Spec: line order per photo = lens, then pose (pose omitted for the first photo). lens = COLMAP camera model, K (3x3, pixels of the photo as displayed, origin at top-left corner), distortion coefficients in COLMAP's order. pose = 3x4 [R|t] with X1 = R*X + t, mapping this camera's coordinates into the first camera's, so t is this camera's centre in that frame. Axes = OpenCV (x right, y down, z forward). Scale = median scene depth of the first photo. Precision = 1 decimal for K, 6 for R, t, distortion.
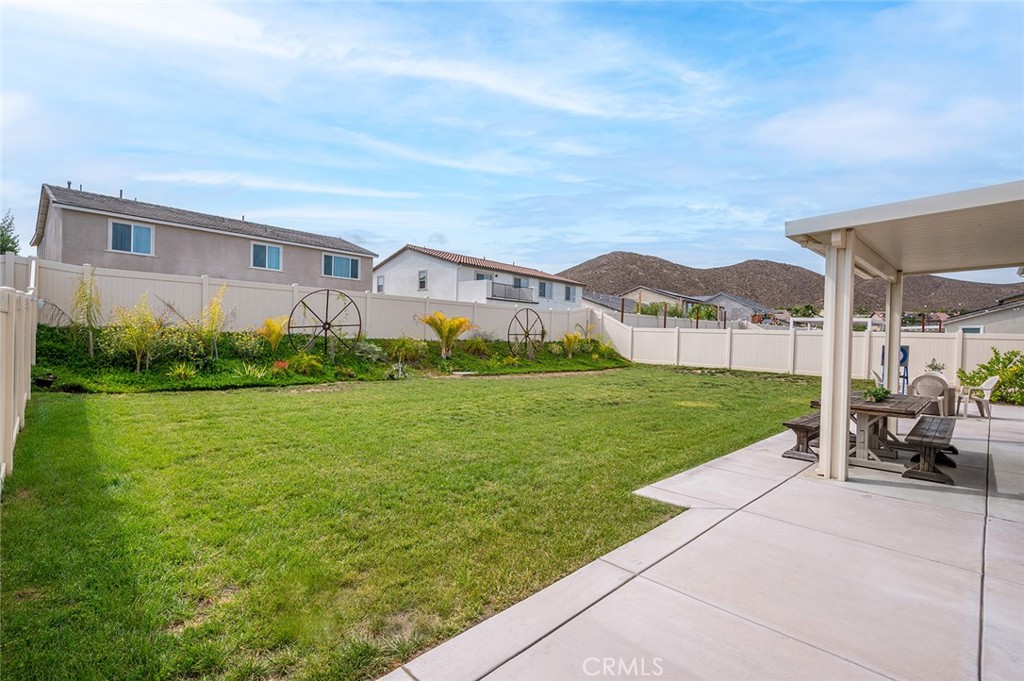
lens RADIAL K [[477.4, 0, 516.0], [0, 477.4, 338.0], [0, 0, 1]] dist [0.002822, 0.001262]
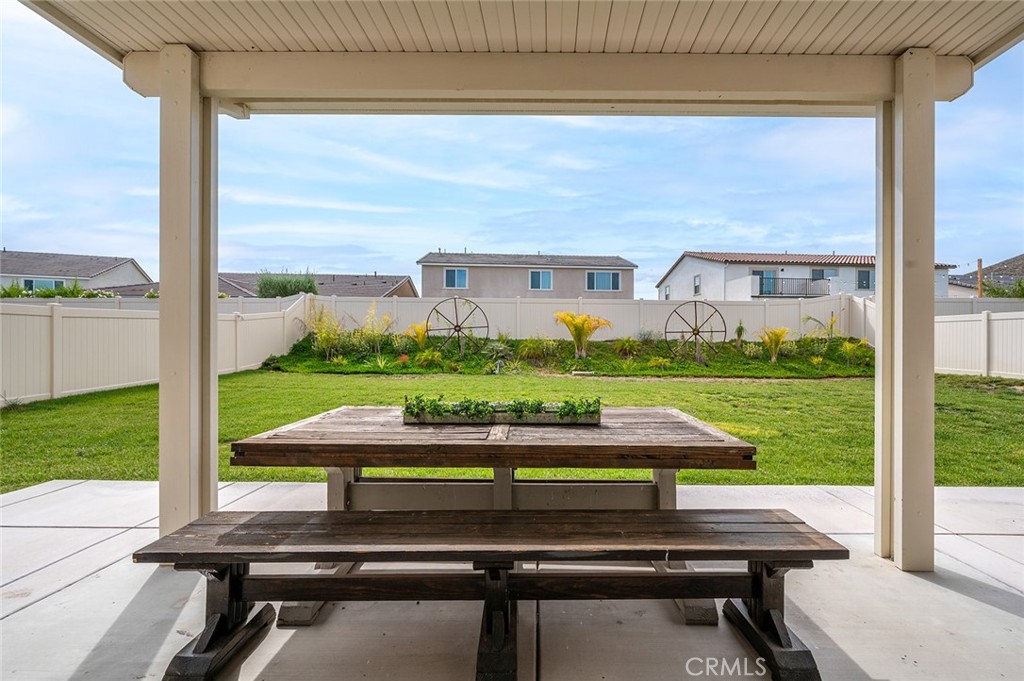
lens RADIAL K [[417.4, 0, 514.4], [0, 417.4, 340.3], [0, 0, 1]] dist [-0.002382, 0.000078]
pose [[0.707782, -0.020764, -0.706126, 0.243948], [0.008890, 0.999751, -0.020487, 0.015256], [0.706375, 0.008222, 0.707790, 0.191266]]
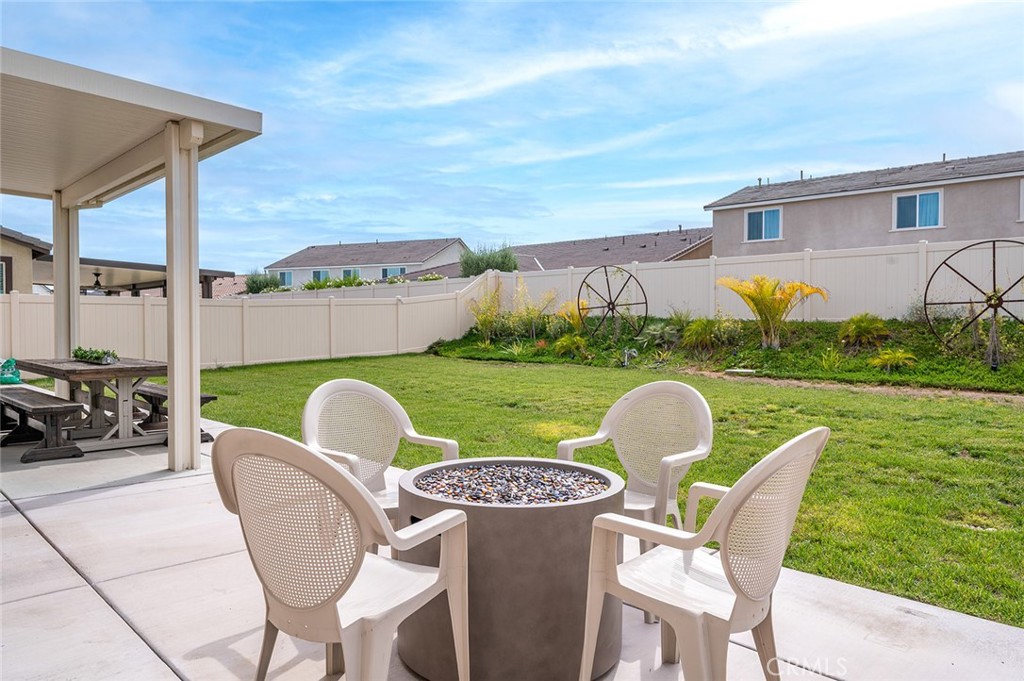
lens RADIAL K [[666.8, 0, 517.5], [0, 666.8, 339.7], [0, 0, 1]] dist [-0.001075, -0.004885]
pose [[0.020239, -0.000860, -0.999795, 0.467282], [-0.003248, 0.999994, -0.000926, 0.022175], [0.999790, 0.003267, 0.020236, 0.430920]]
